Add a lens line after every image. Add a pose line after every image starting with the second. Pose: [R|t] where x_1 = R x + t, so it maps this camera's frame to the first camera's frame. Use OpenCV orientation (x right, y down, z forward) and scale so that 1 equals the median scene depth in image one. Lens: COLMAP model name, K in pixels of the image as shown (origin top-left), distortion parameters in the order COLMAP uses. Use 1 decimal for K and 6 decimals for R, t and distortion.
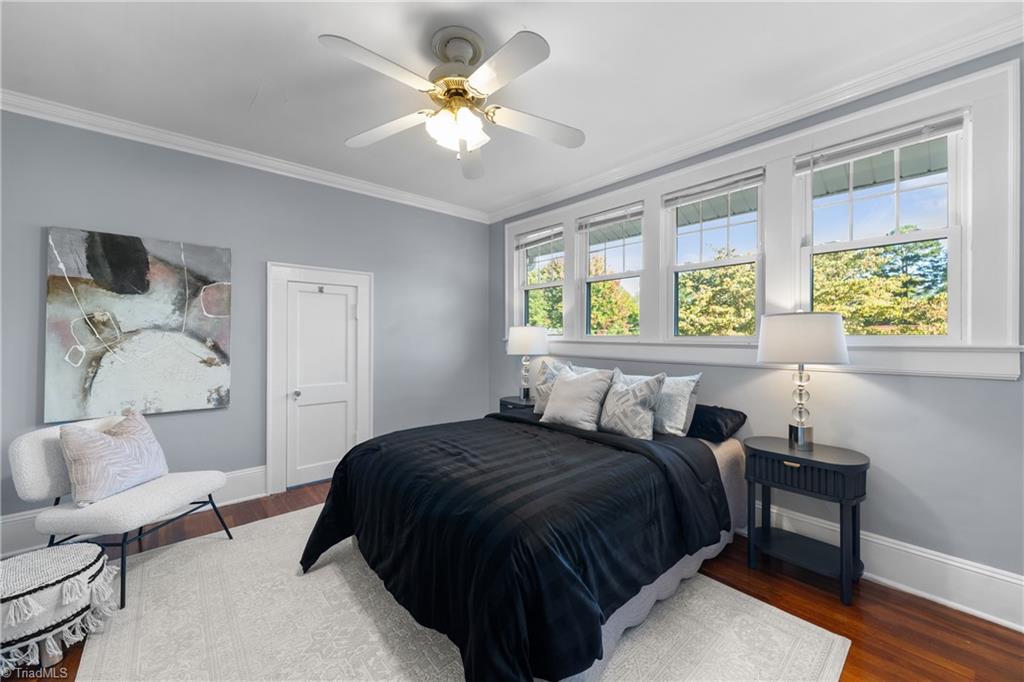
lens RADIAL K [[393.4, 0, 506.1], [0, 393.4, 334.1], [0, 0, 1]] dist [0.002021, 0.000250]
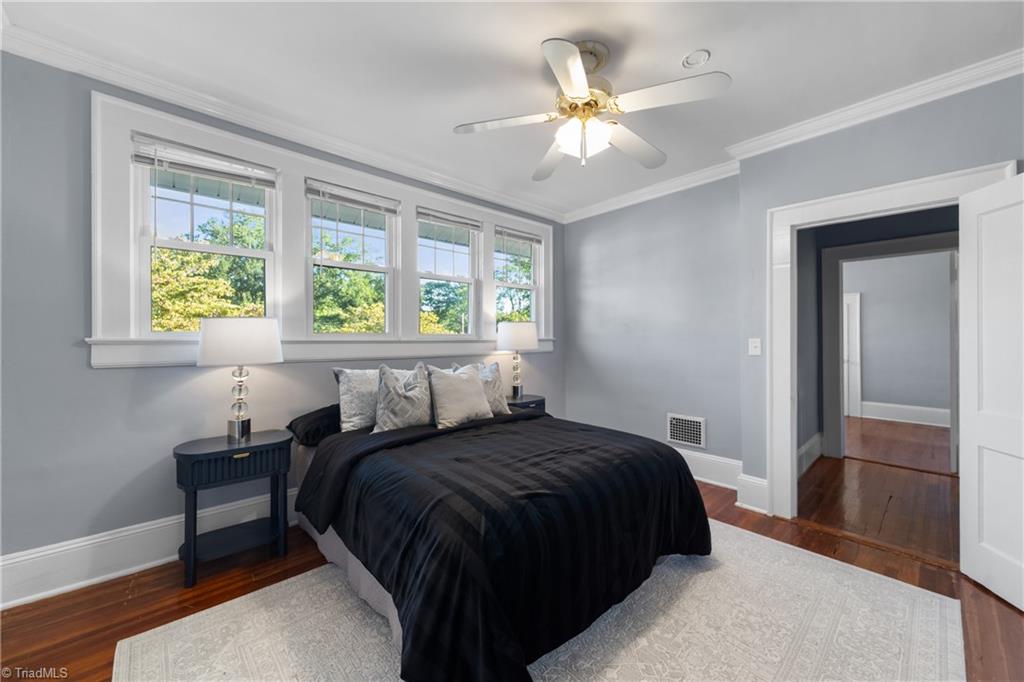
lens RADIAL K [[393.4, 0, 510.5], [0, 393.4, 345.4], [0, 0, 1]] dist [0.002021, 0.000250]
pose [[-0.026108, -0.026404, 0.999310, -1.260420], [-0.010564, 0.999603, 0.026135, 0.011371], [-0.999603, -0.009874, -0.026376, 1.334674]]
